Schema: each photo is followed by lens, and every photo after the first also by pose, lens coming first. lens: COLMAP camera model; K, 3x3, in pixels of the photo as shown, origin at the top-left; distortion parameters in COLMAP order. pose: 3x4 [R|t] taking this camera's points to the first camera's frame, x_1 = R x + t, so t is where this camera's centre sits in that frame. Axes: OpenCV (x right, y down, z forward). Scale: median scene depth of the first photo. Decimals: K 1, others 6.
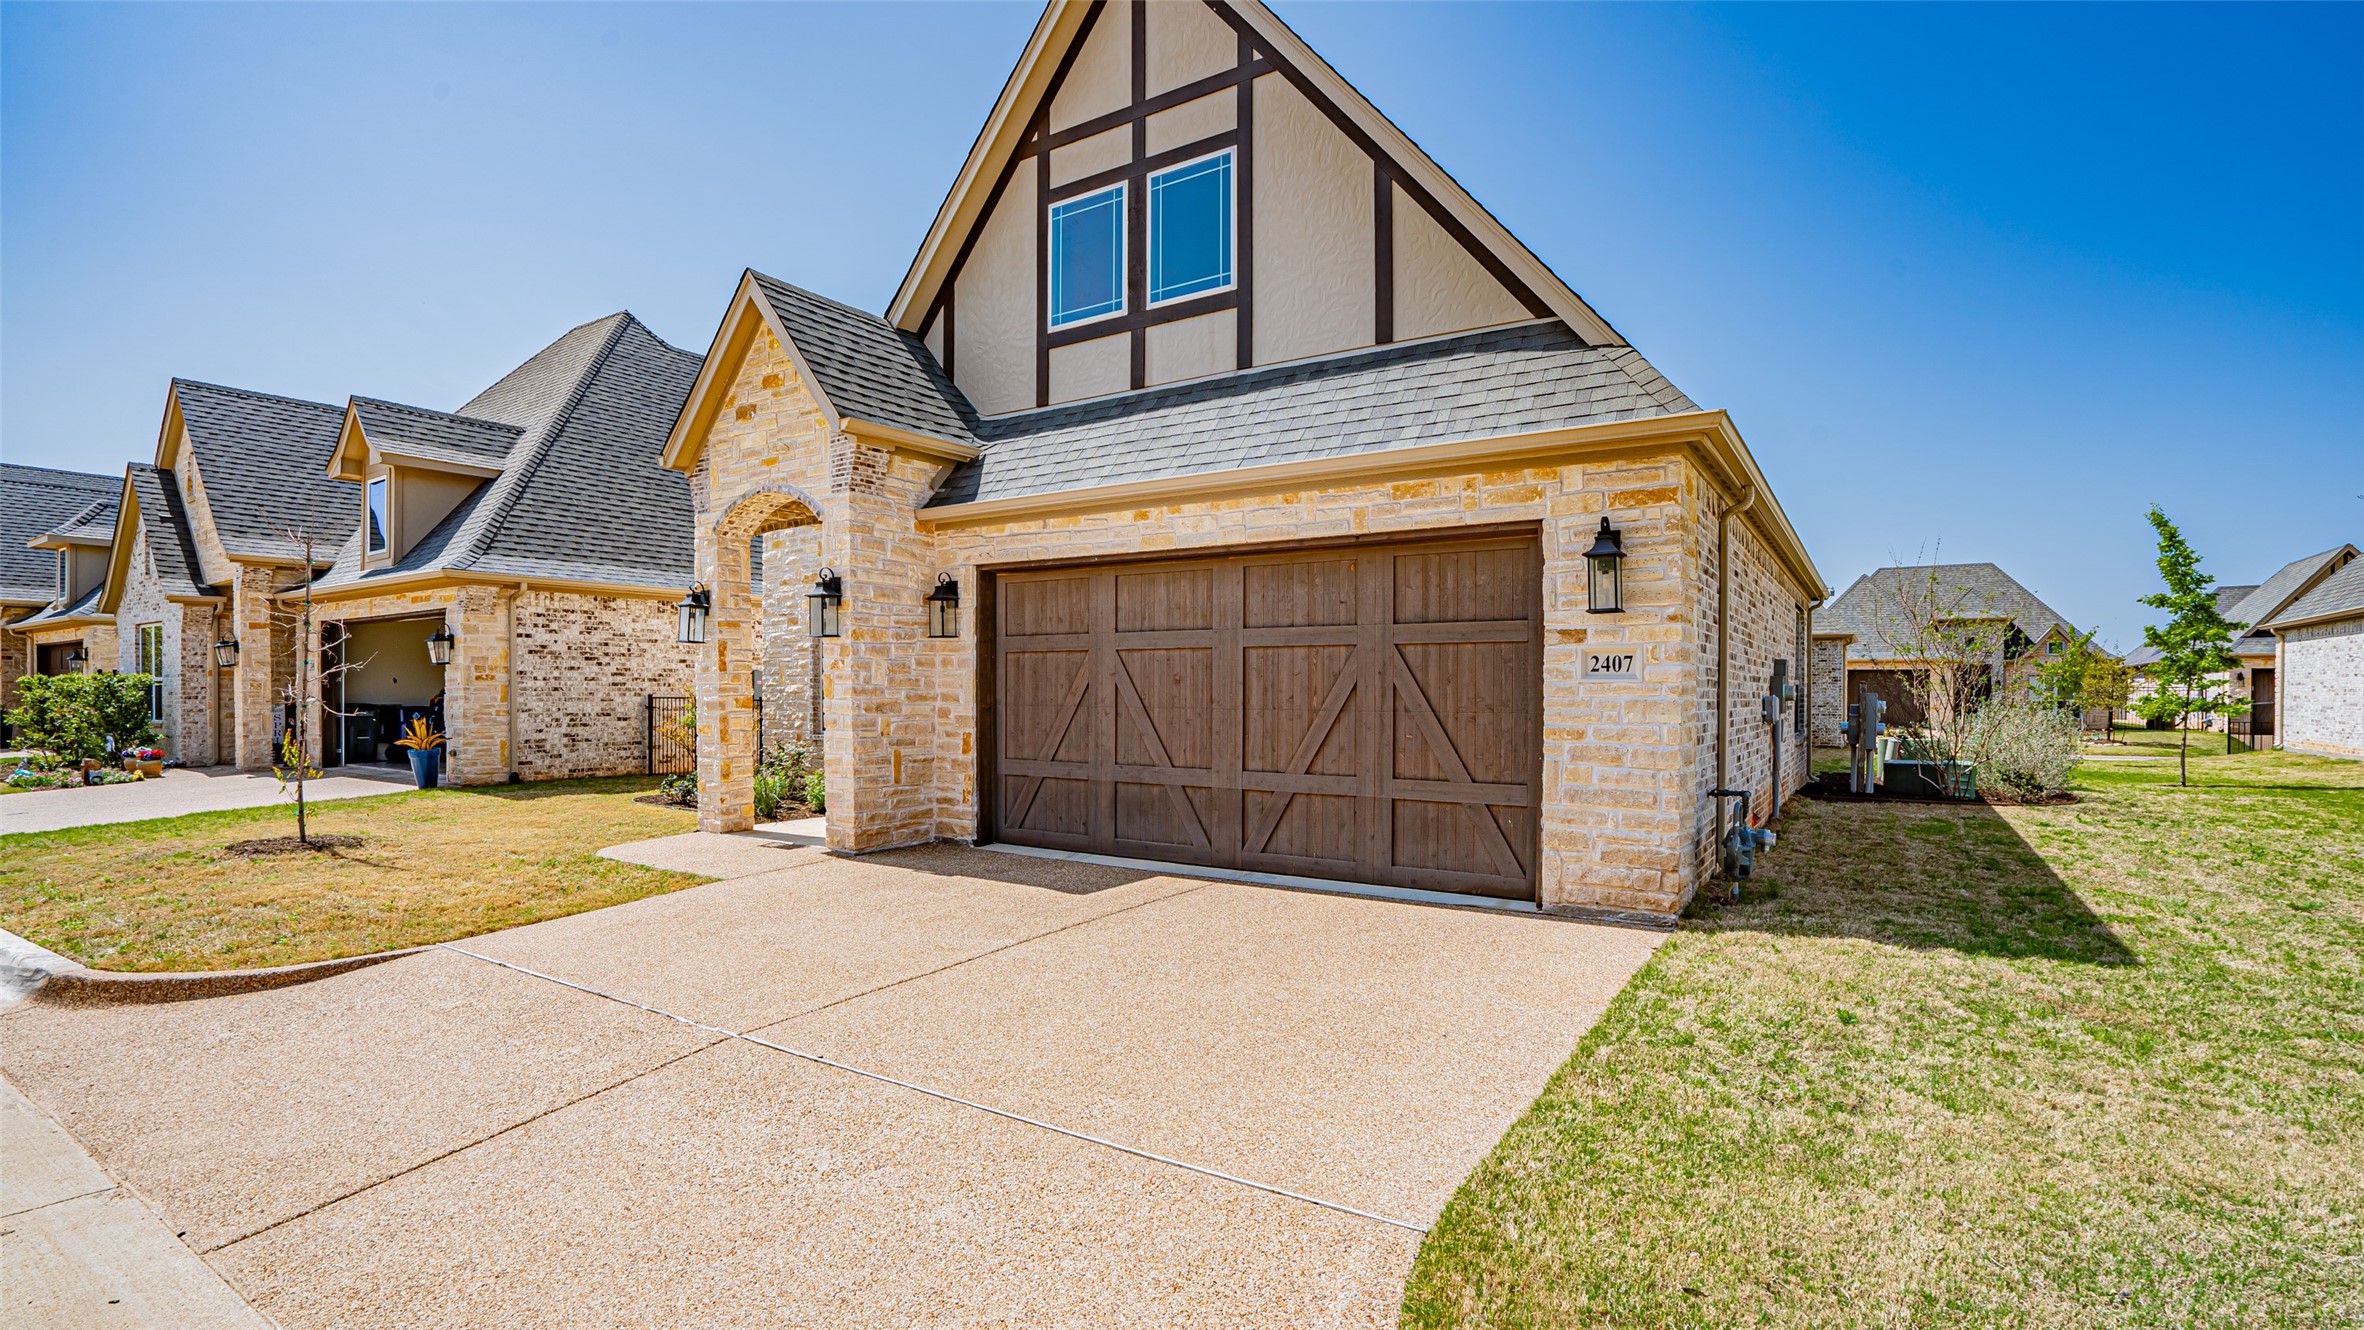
lens RADIAL K [[1080.6, 0, 1197.0], [0, 1080.6, 654.3], [0, 0, 1]] dist [-0.042548, 0.004509]
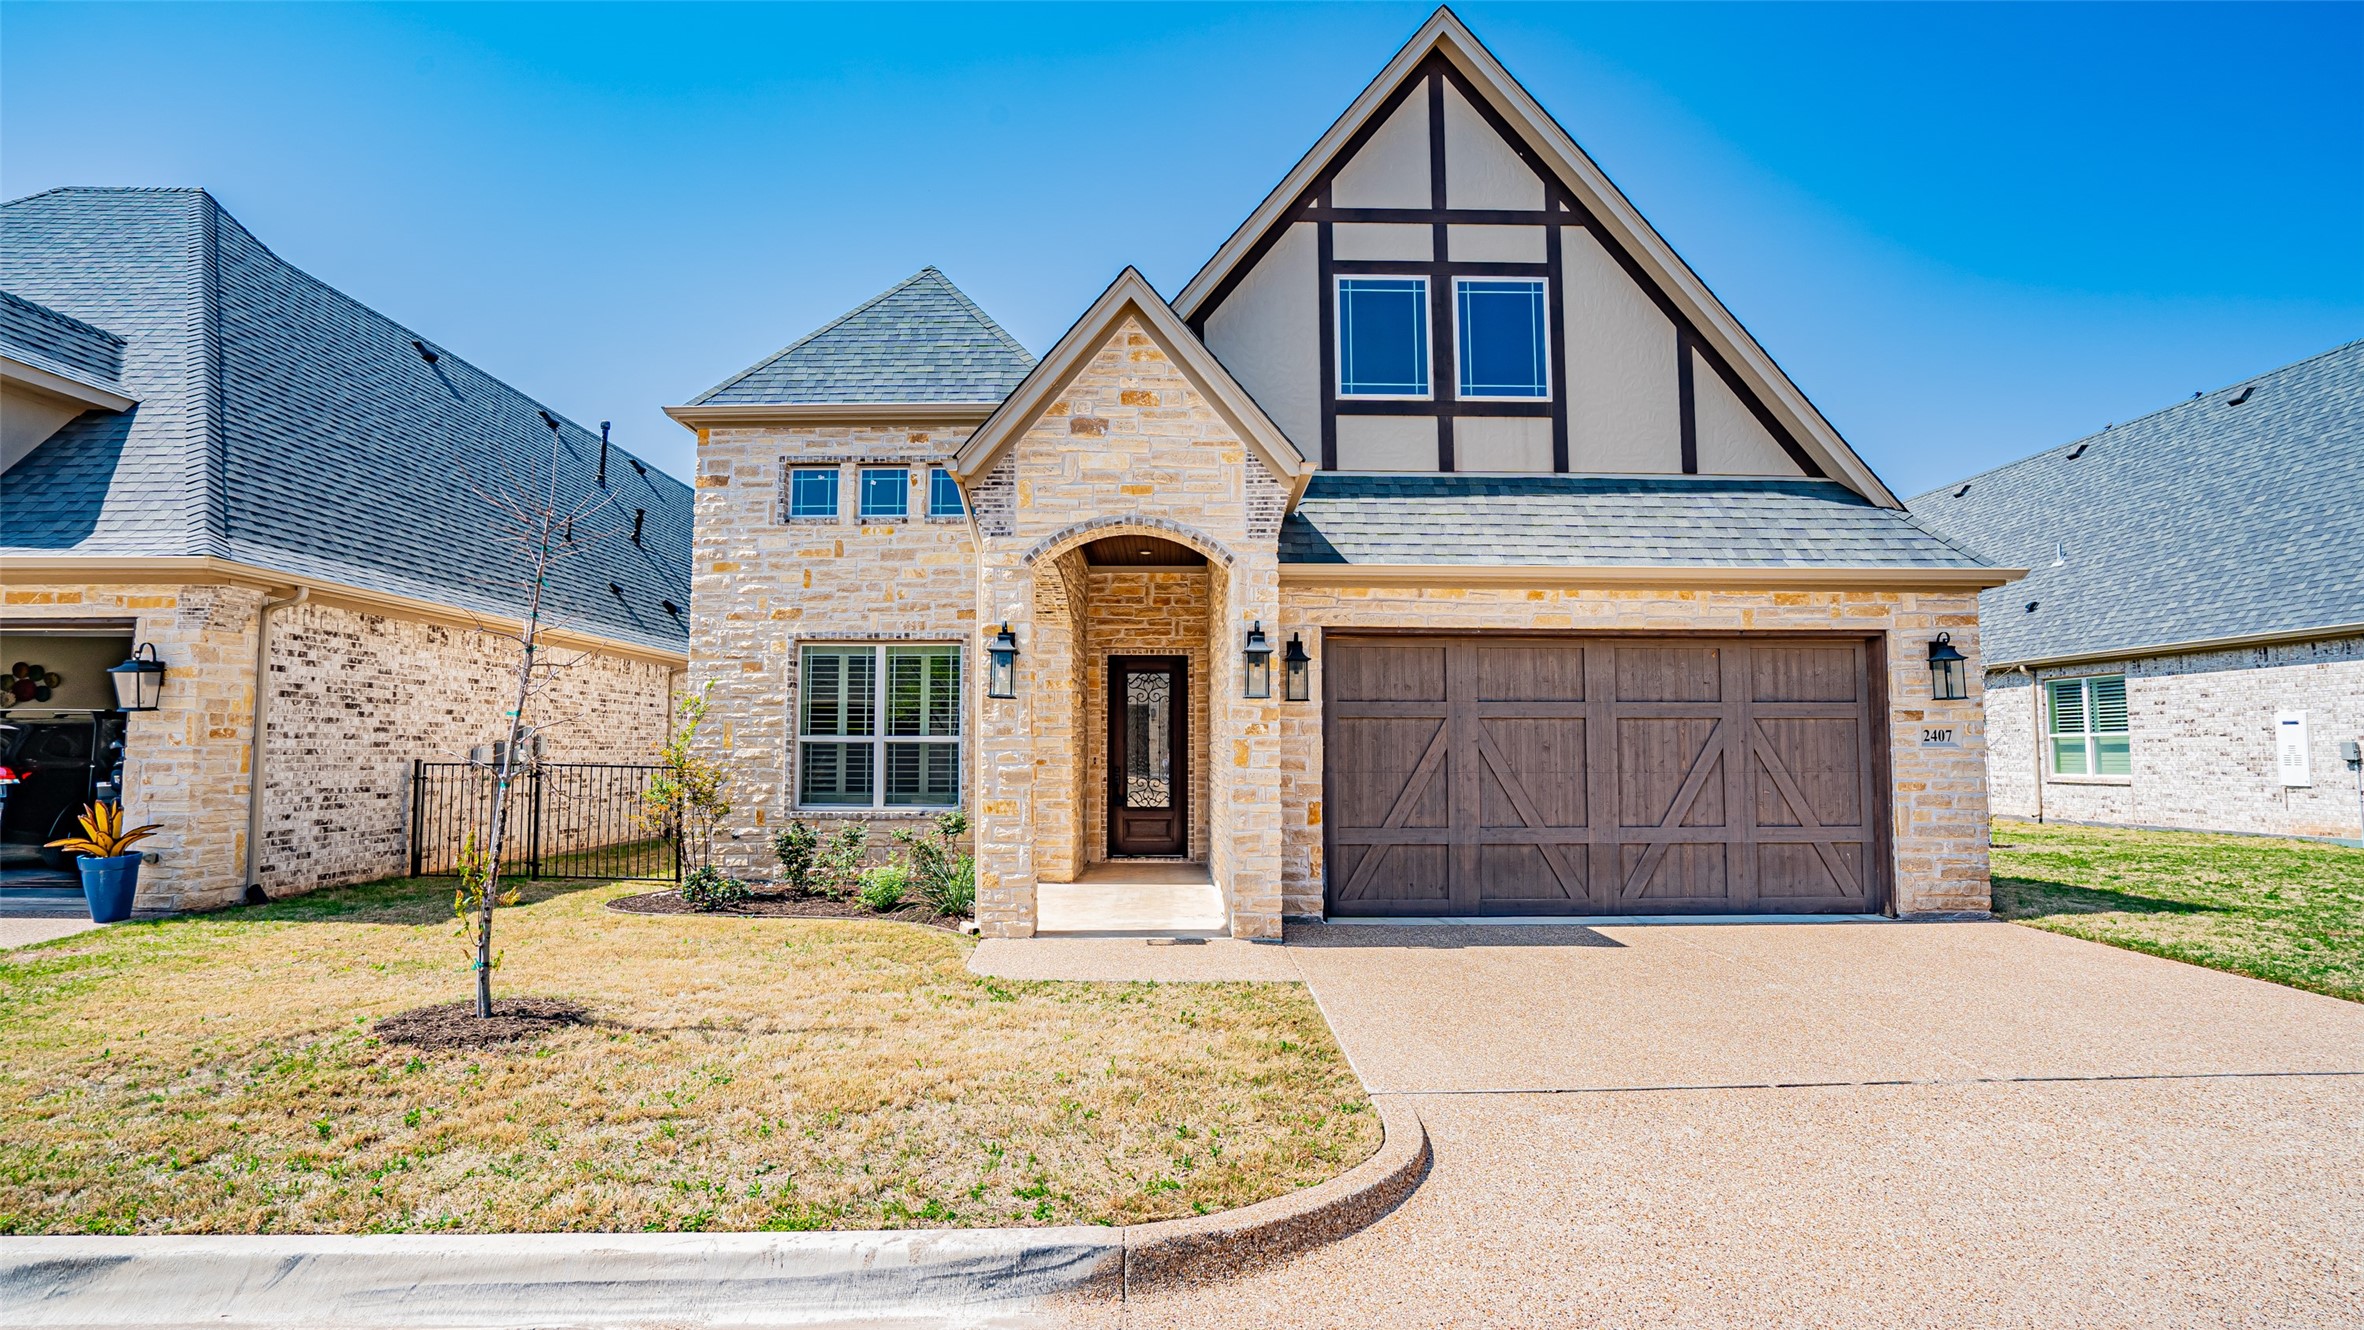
lens RADIAL K [[1080.6, 0, 1197.3], [0, 1080.6, 642.6], [0, 0, 1]] dist [-0.042548, 0.004509]
pose [[0.830397, 0.057275, 0.554221, -0.859079], [-0.018835, 0.997020, -0.074815, 0.006440], [-0.556854, 0.051688, 0.829000, 0.270443]]
